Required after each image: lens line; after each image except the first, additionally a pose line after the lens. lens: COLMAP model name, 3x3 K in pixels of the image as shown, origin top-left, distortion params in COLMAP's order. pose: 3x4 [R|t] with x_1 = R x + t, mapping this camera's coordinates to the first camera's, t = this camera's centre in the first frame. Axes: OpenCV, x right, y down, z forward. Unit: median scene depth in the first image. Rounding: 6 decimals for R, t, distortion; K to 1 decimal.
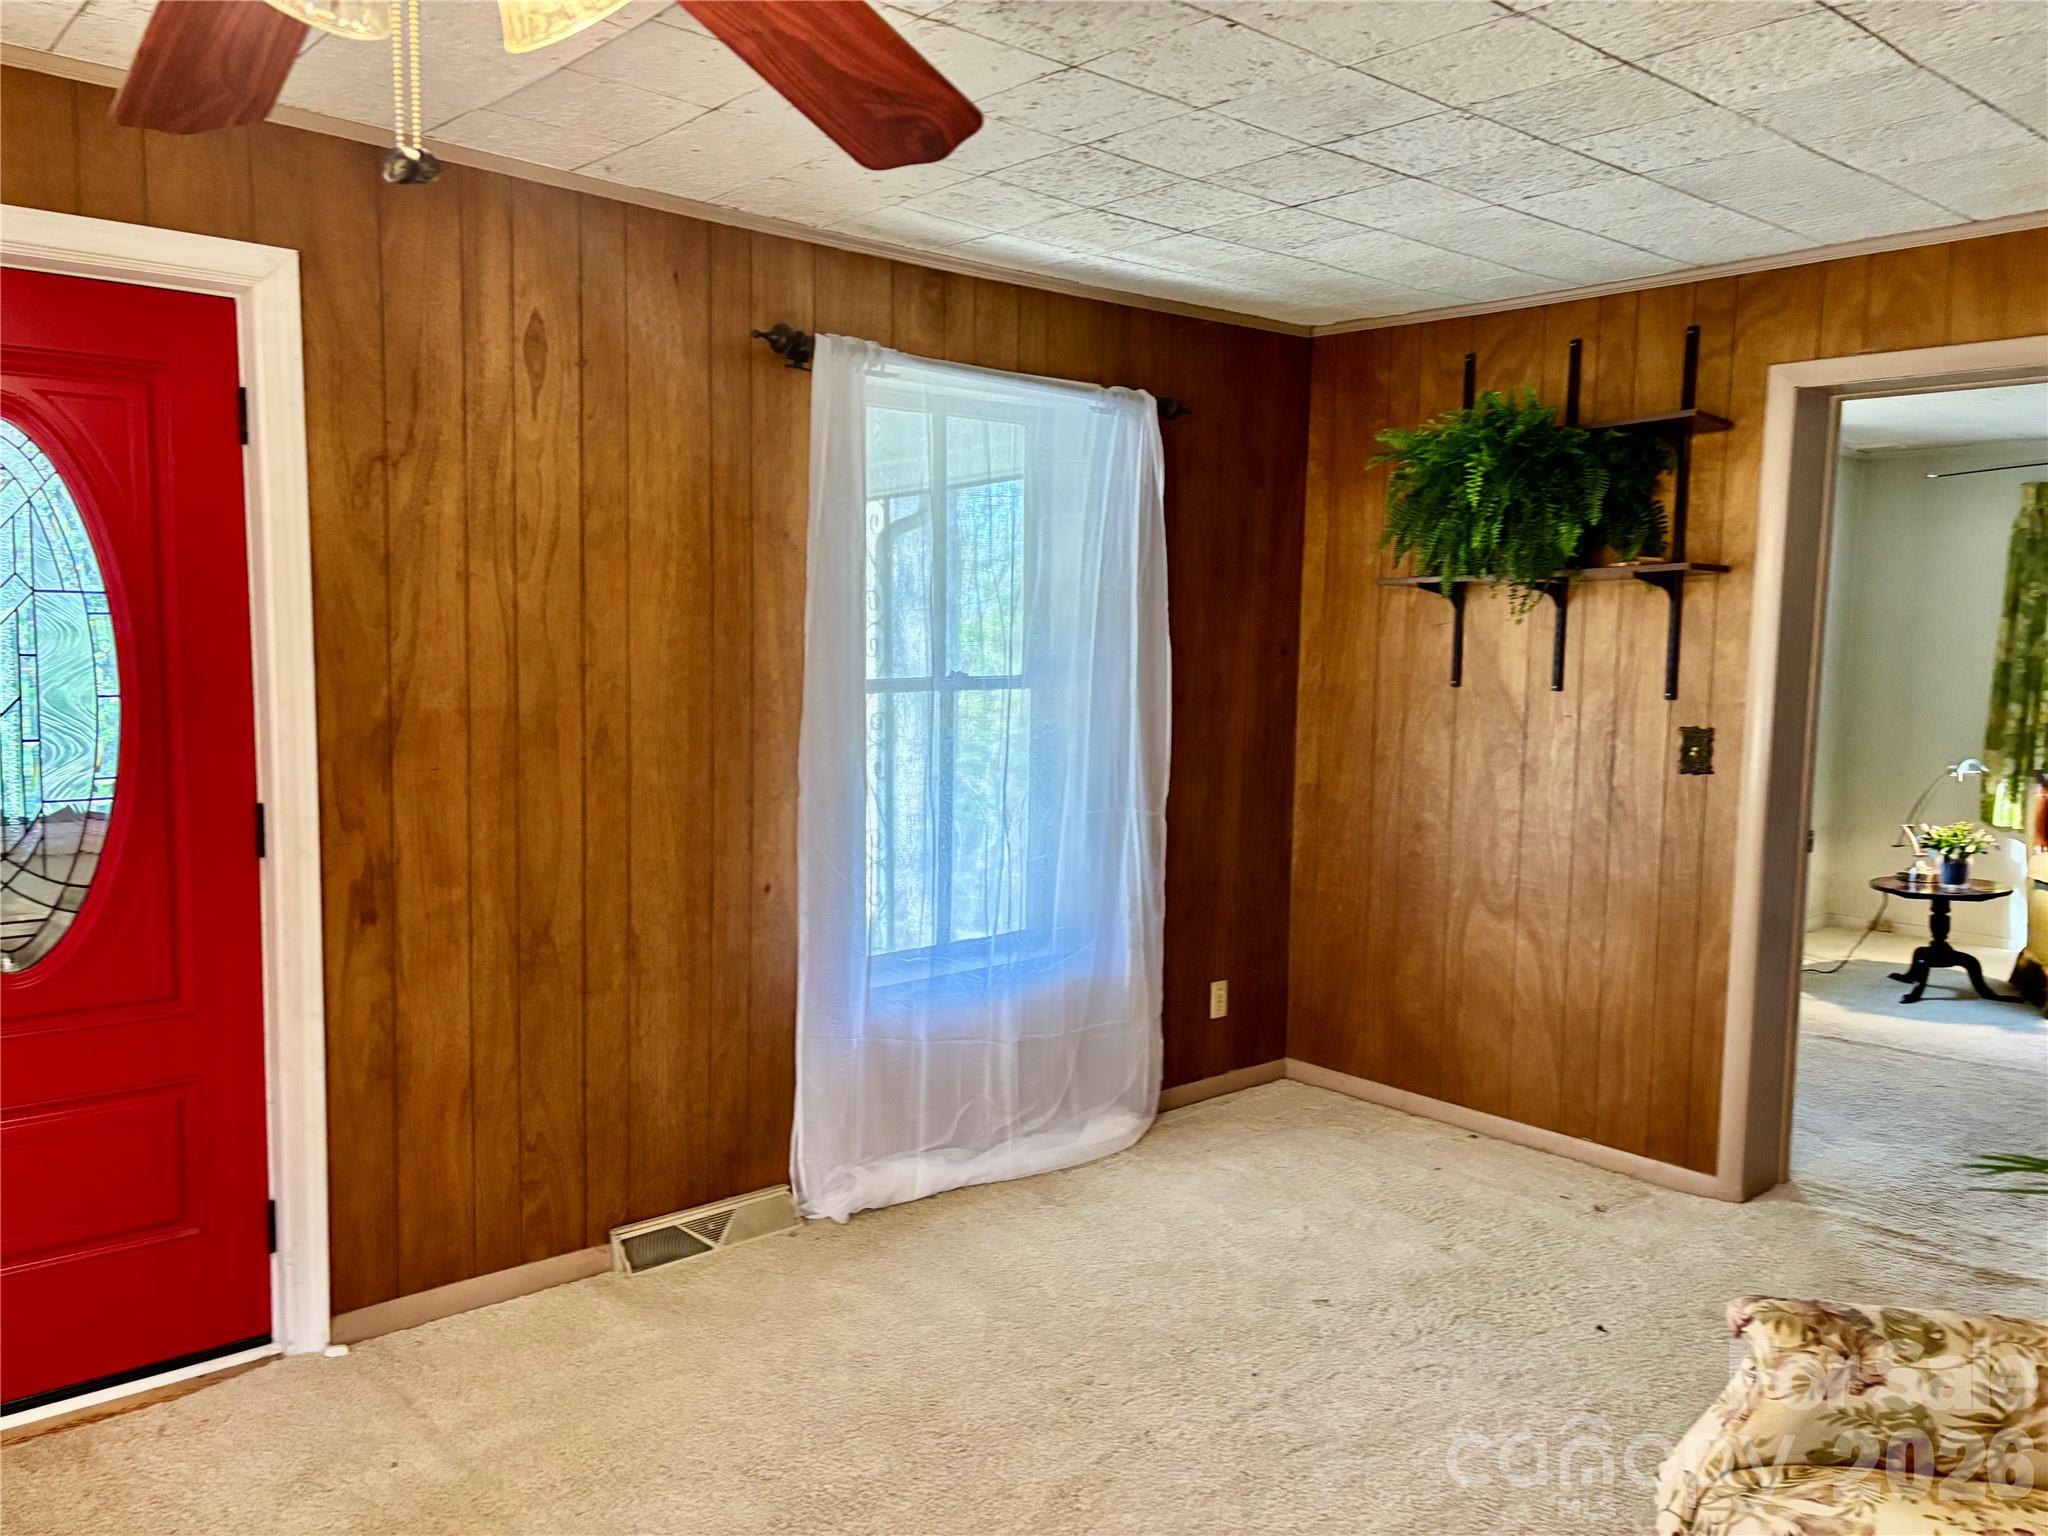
lens RADIAL K [[1535.6, 0, 1018.0], [0, 1535.6, 767.4], [0, 0, 1]] dist [0.063817, -0.051882]
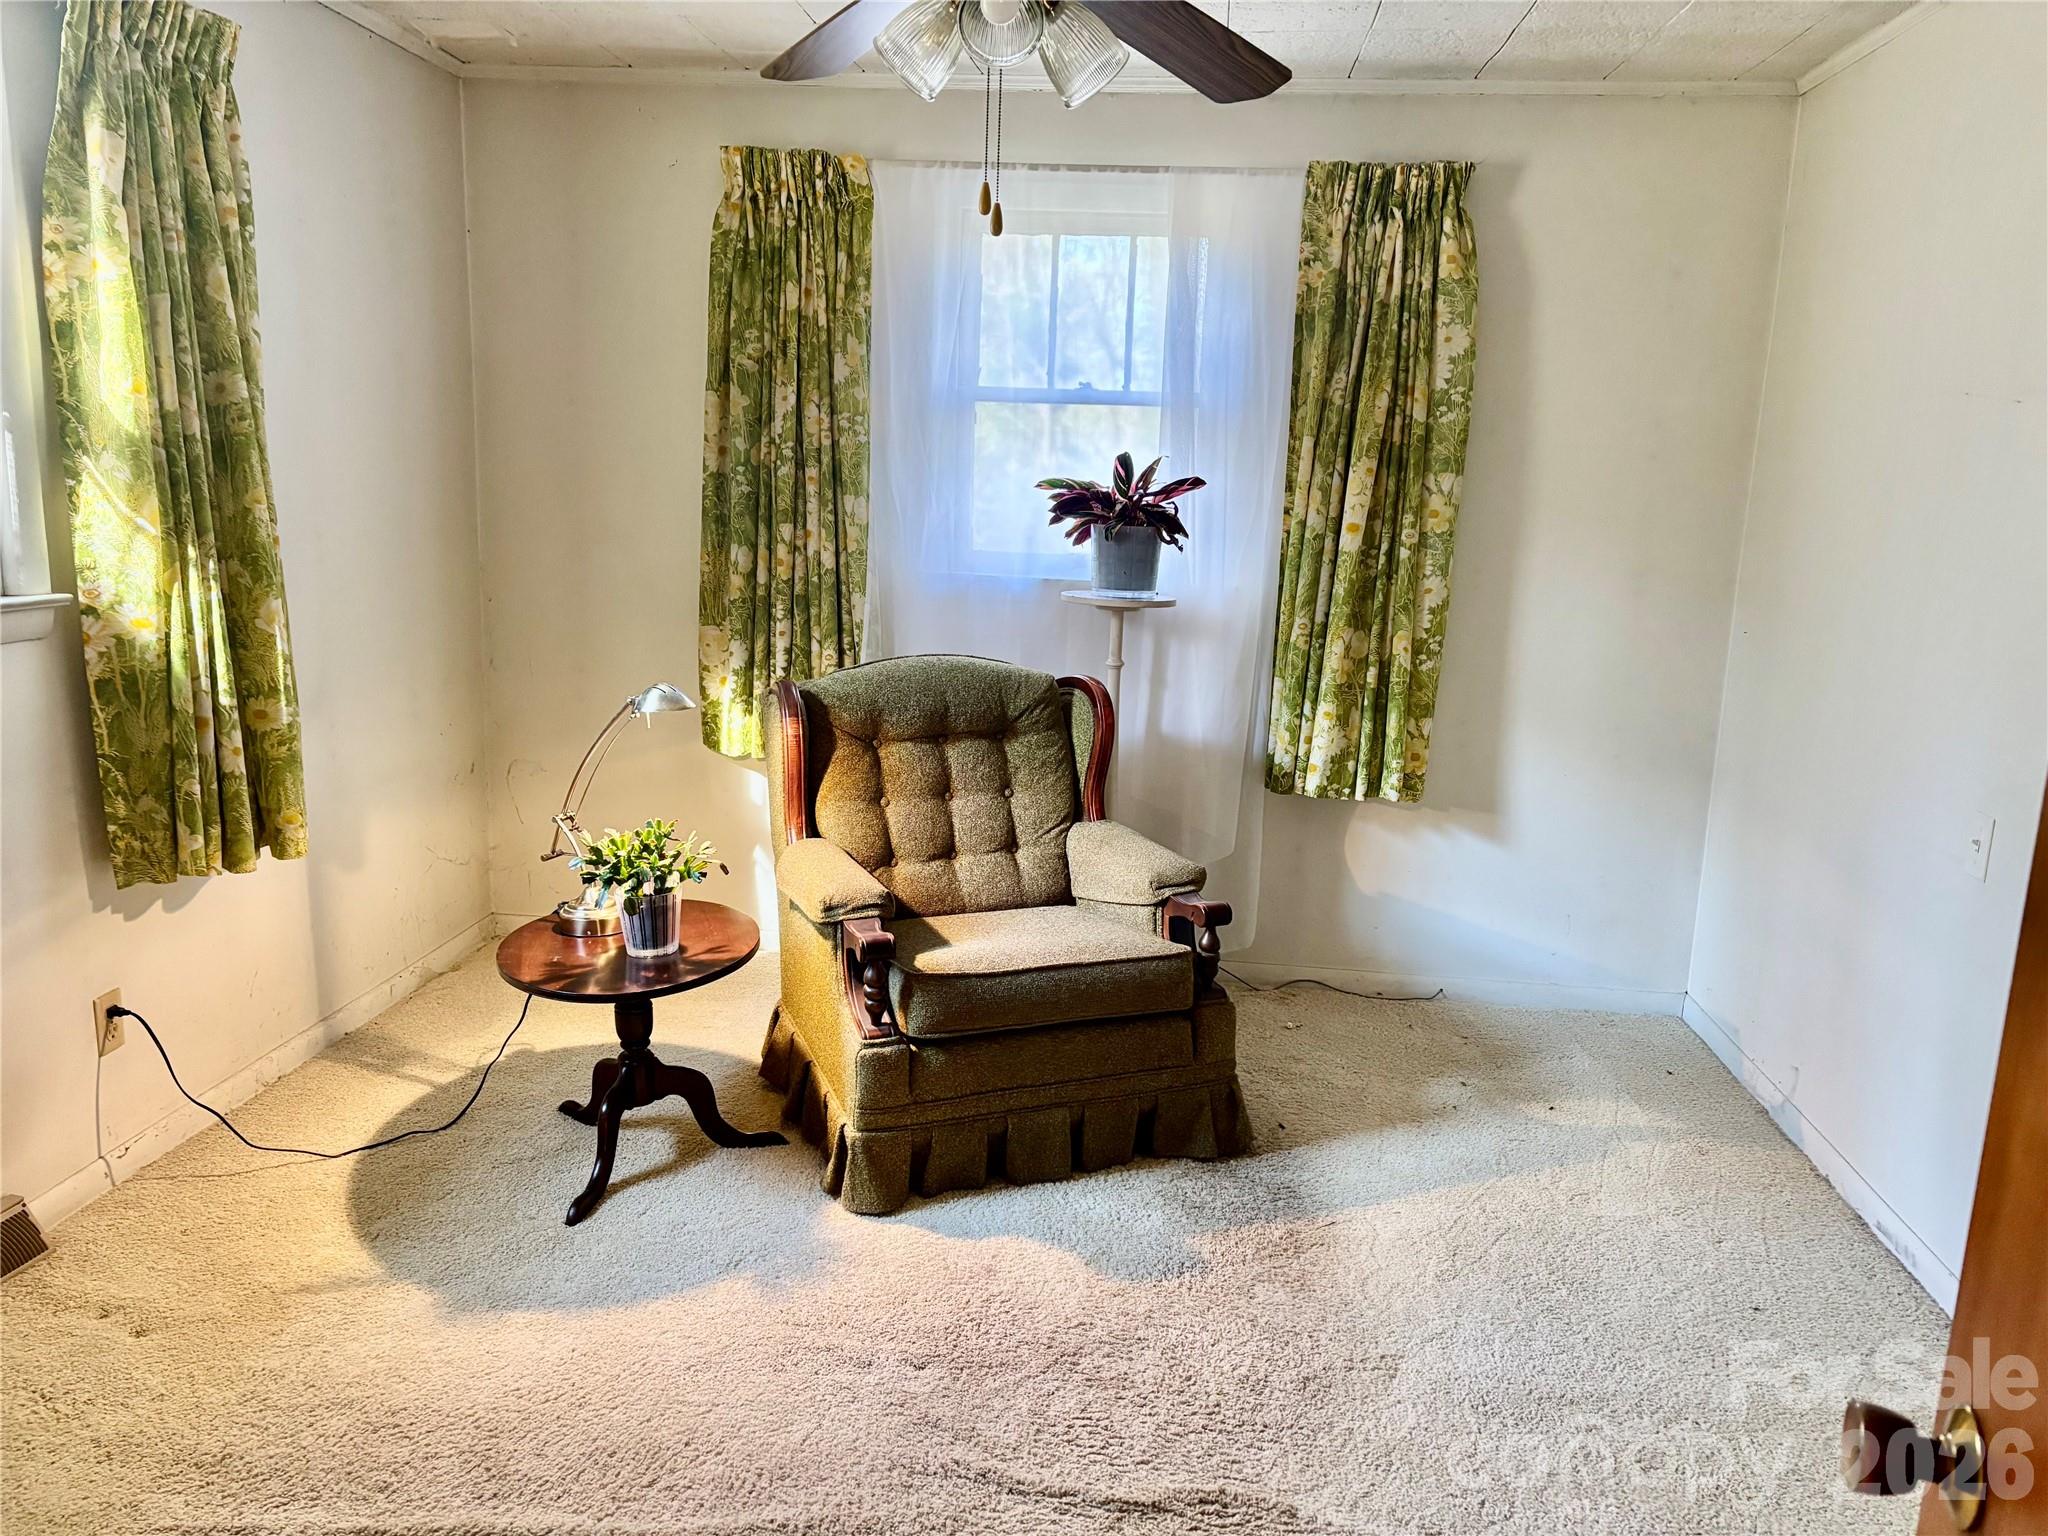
lens RADIAL K [[1535.6, 0, 1034.7], [0, 1535.6, 766.0], [0, 0, 1]] dist [0.063817, -0.051882]
pose [[0.733126, -0.126867, 0.668155, 0.544434], [0.040404, 0.988836, 0.143424, -0.062387], [-0.678892, -0.078151, 0.730068, 0.836877]]
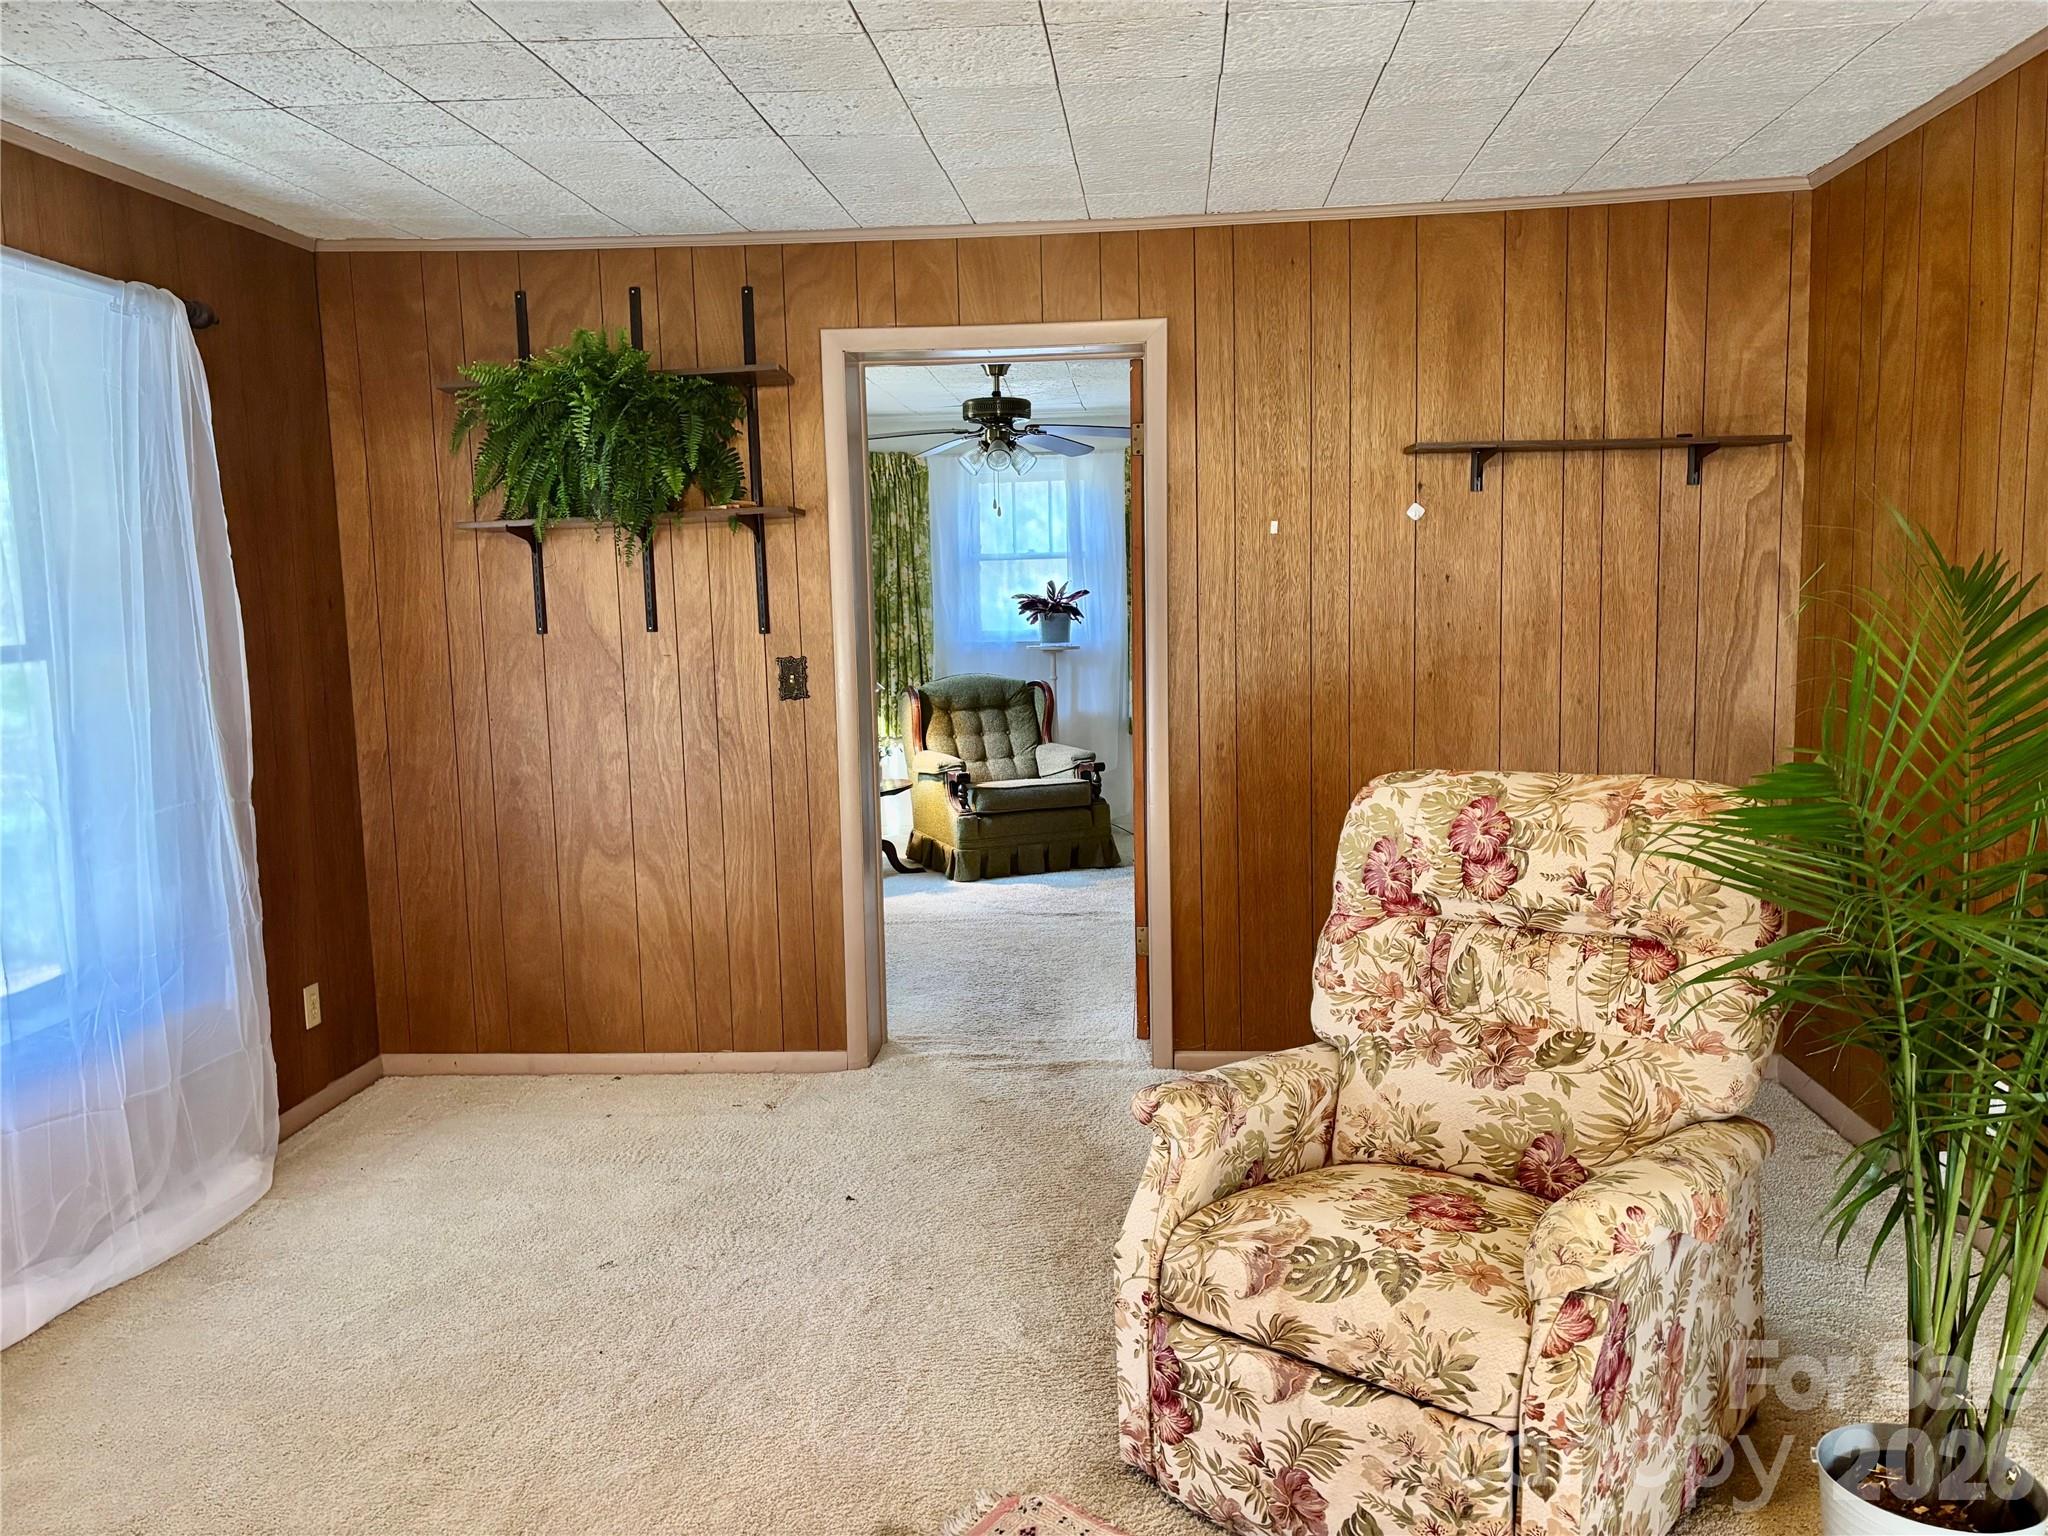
lens RADIAL K [[1535.6, 0, 1022.1], [0, 1535.6, 771.8], [0, 0, 1]] dist [0.063817, -0.051882]
pose [[0.717553, -0.114507, 0.687027, -0.191099], [0.098437, 0.993165, 0.062721, 0.003030], [-0.689513, 0.022623, 0.723920, 0.087535]]
